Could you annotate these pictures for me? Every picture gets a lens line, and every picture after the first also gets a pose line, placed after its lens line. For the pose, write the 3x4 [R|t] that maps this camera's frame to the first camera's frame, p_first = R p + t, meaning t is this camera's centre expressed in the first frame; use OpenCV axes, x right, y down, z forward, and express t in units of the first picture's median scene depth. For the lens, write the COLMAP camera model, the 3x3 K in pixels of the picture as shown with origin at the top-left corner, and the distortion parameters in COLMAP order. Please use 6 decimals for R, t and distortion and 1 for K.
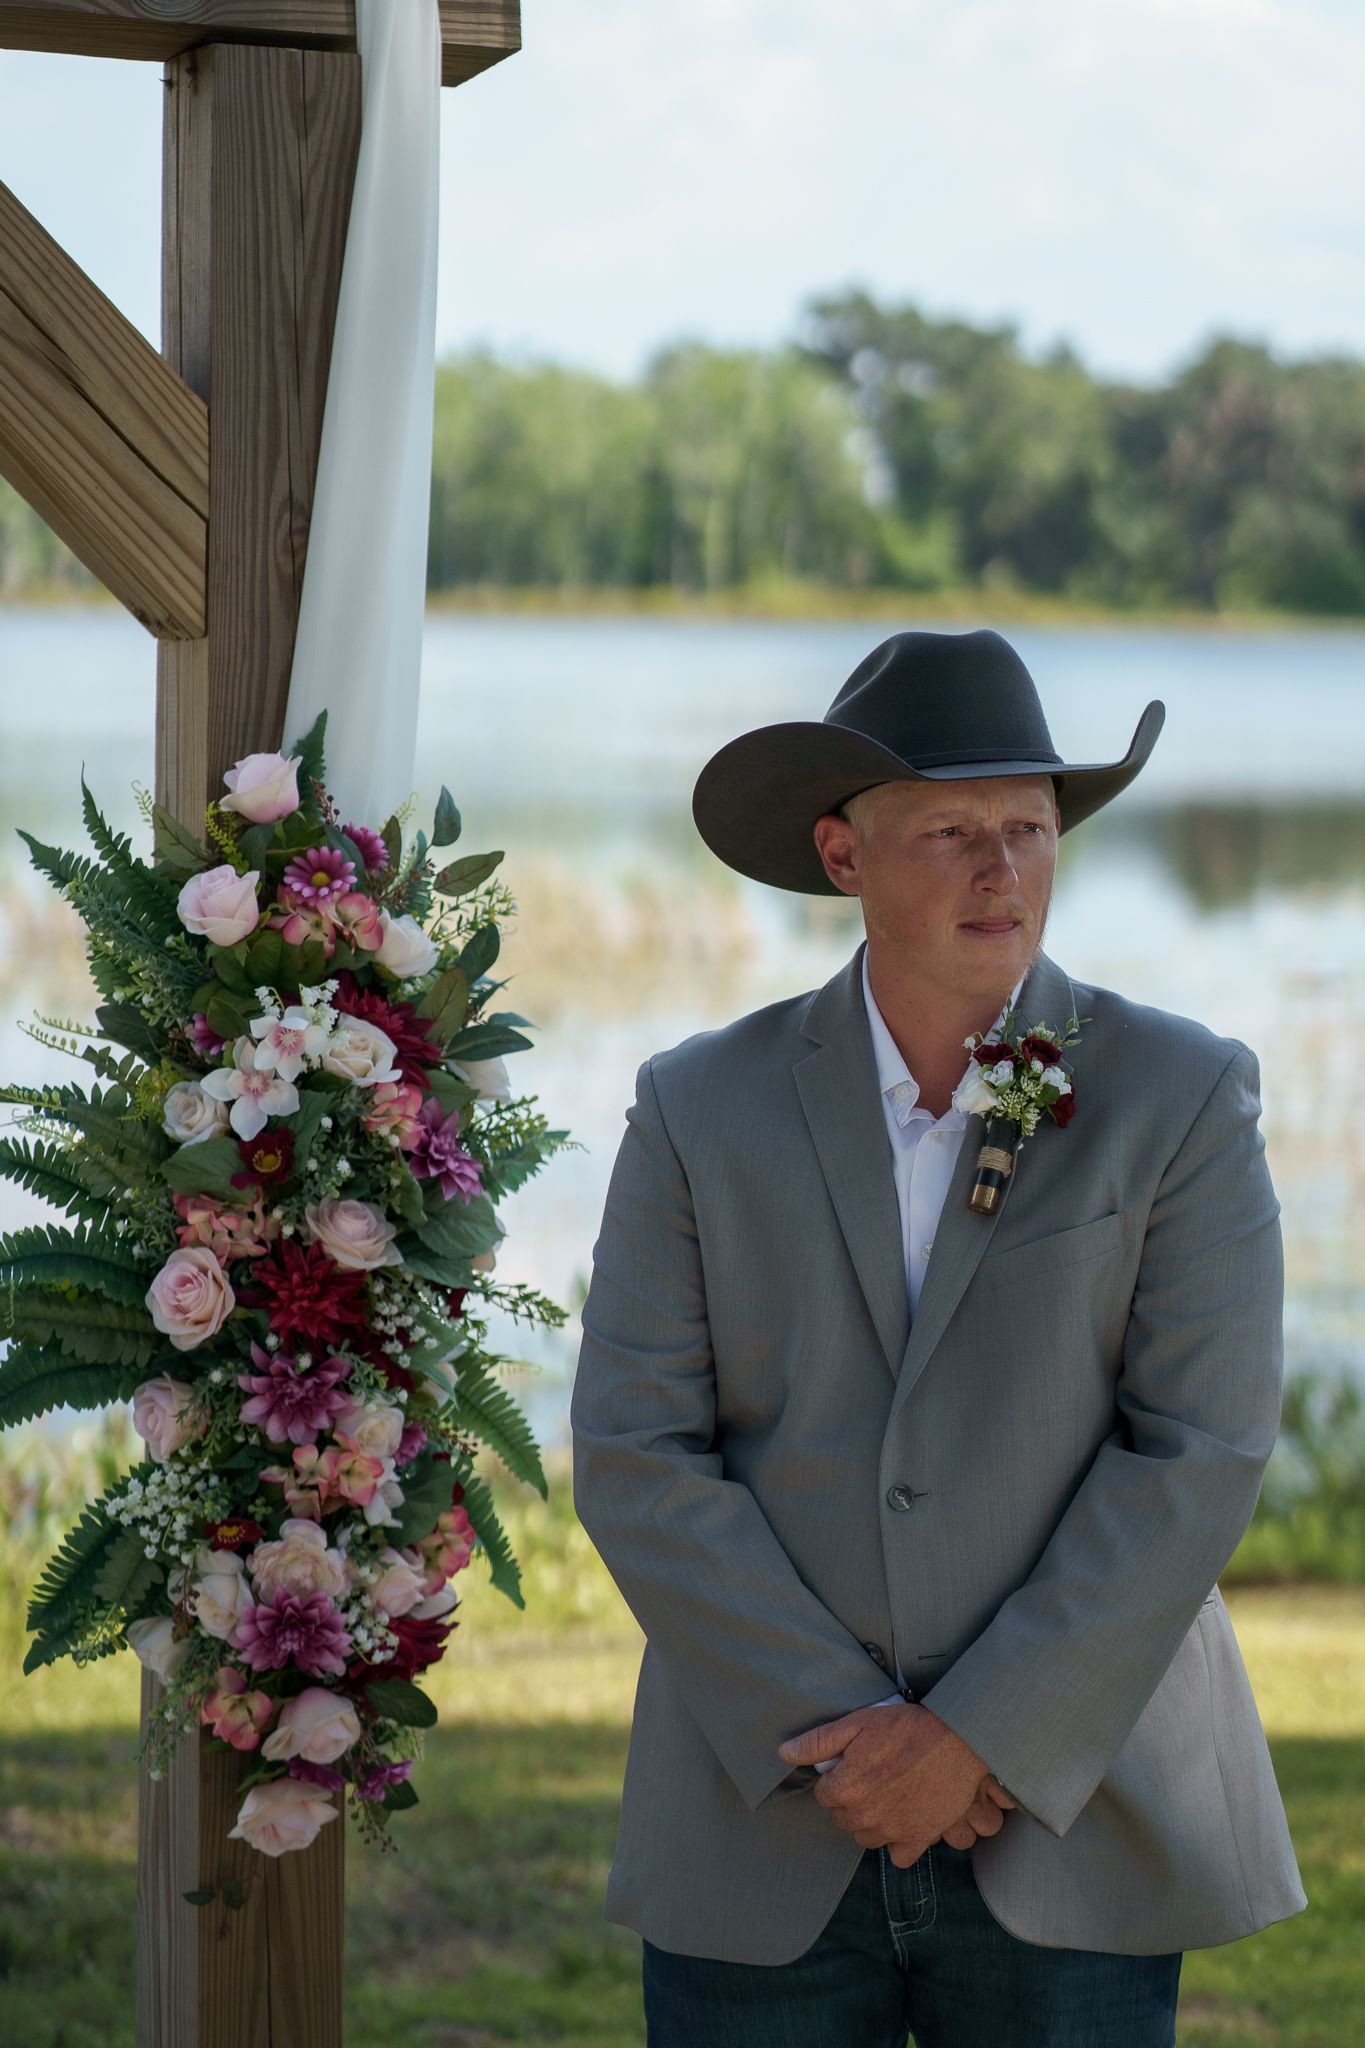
lens RADIAL K [[5381.2, 0, 682.0], [0, 5381.2, 949.4], [0, 0, 1]] dist [0.000186, 0.089352]
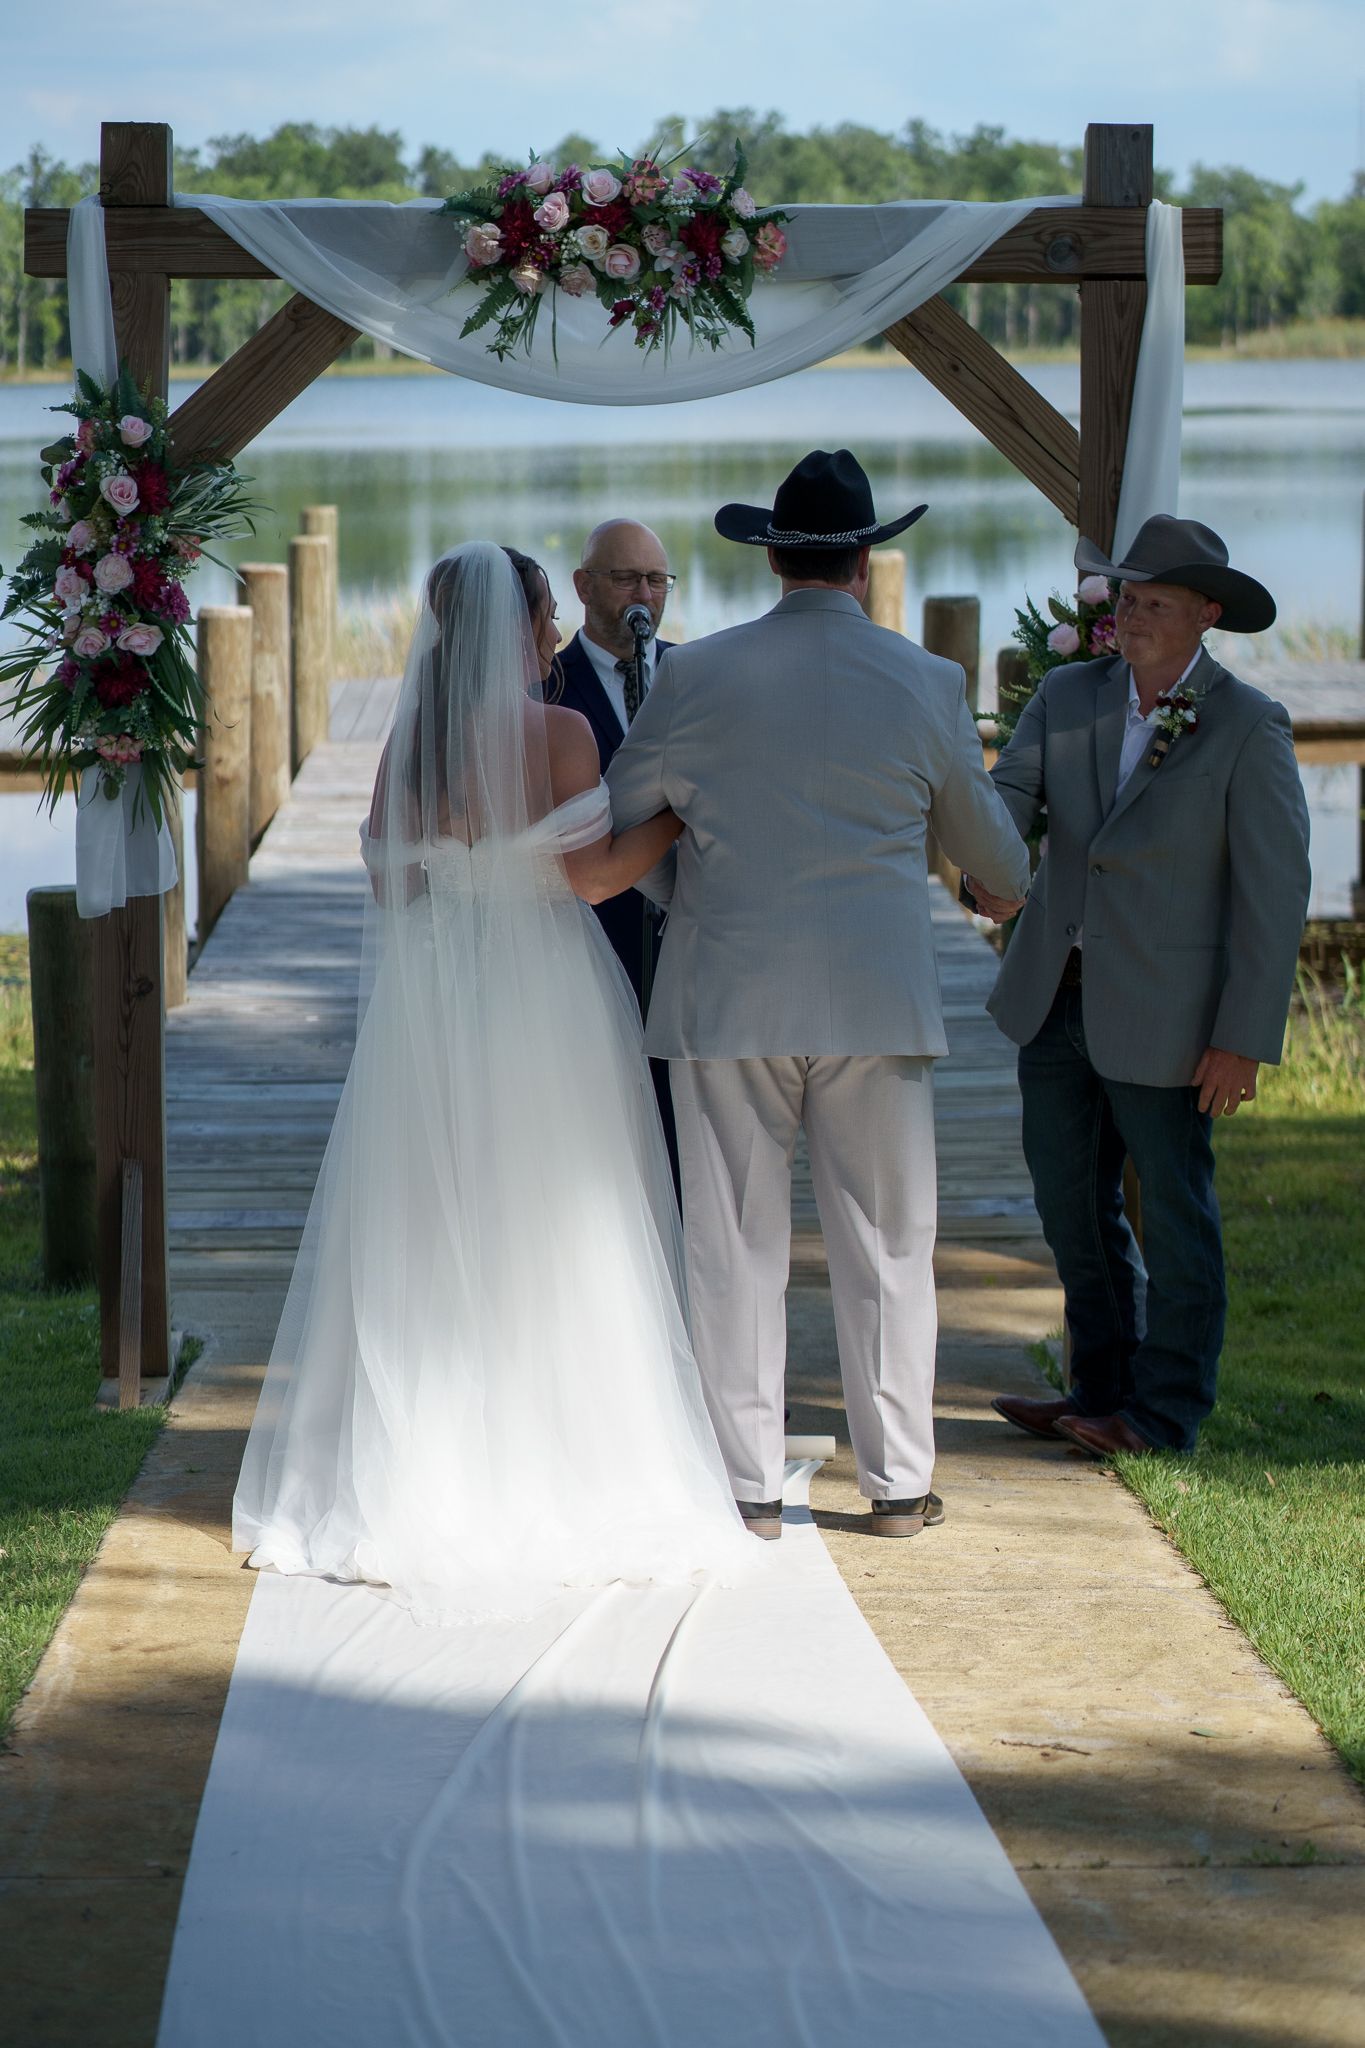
lens RADIAL K [[5031.8, 0, 632.3], [0, 5031.8, 1023.6], [0, 0, 1]] dist [-0.034604, -1.342965]
pose [[0.869979, 0.036601, -0.491729, 0.869925], [0.000797, 0.997136, 0.075629, -0.006720], [0.493089, -0.066187, 0.867458, -1.090571]]
